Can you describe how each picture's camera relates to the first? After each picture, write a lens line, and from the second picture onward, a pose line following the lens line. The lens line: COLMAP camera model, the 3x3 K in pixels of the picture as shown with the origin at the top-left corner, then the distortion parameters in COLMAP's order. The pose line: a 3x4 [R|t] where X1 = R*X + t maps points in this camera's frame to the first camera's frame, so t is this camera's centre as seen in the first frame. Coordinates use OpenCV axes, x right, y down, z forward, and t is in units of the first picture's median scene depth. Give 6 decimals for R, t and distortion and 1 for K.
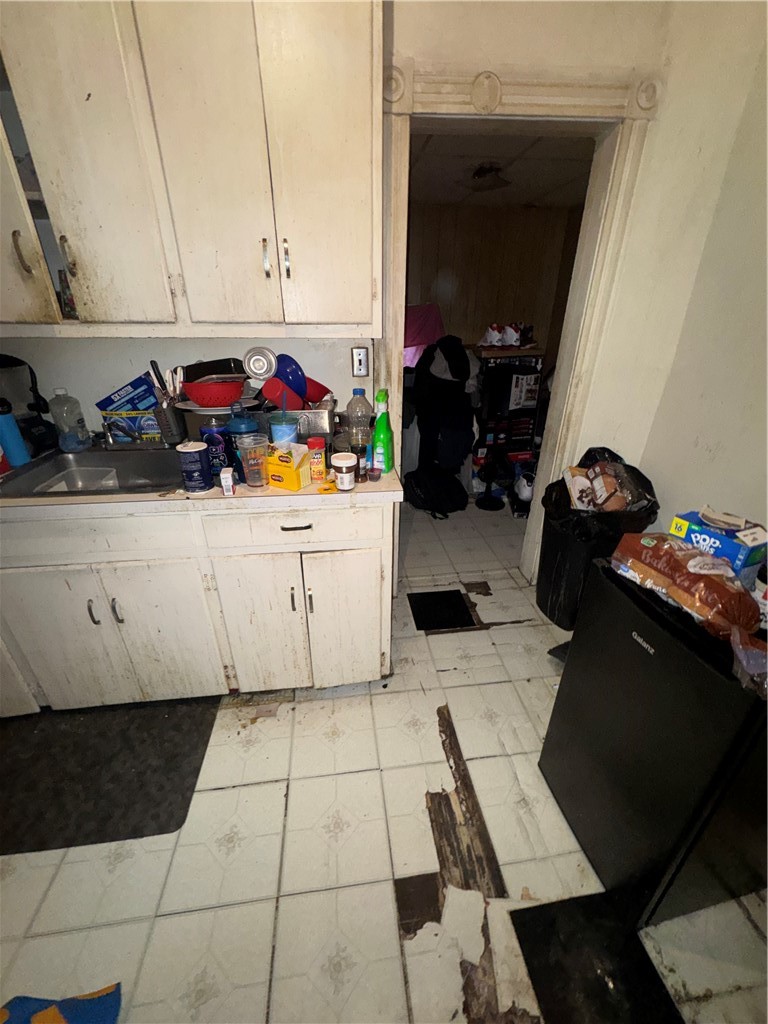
lens RADIAL K [[409.3, 0, 384.0], [0, 409.3, 512.1], [0, 0, 1]] dist [0.001257, 0.000201]
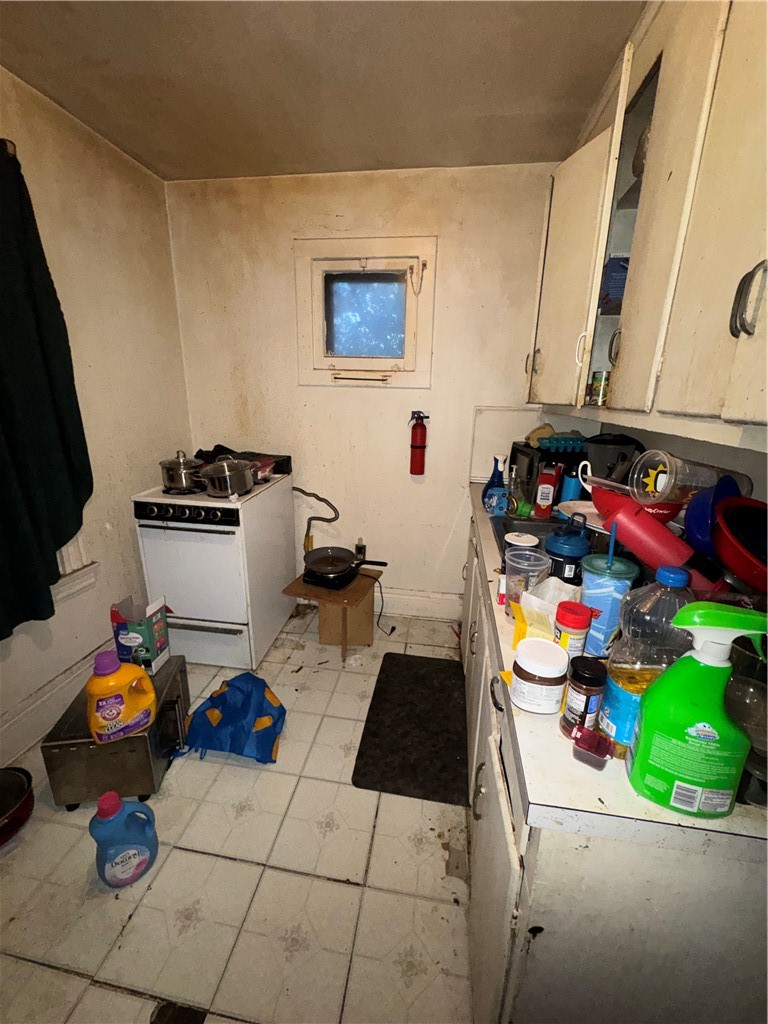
lens RADIAL K [[409.3, 0, 387.0], [0, 409.3, 510.9], [0, 0, 1]] dist [0.001257, 0.000201]
pose [[-0.267861, 0.258970, -0.928001, 0.405929], [-0.444724, 0.821211, 0.357536, -0.391131], [0.854676, 0.508474, -0.104800, 0.800418]]
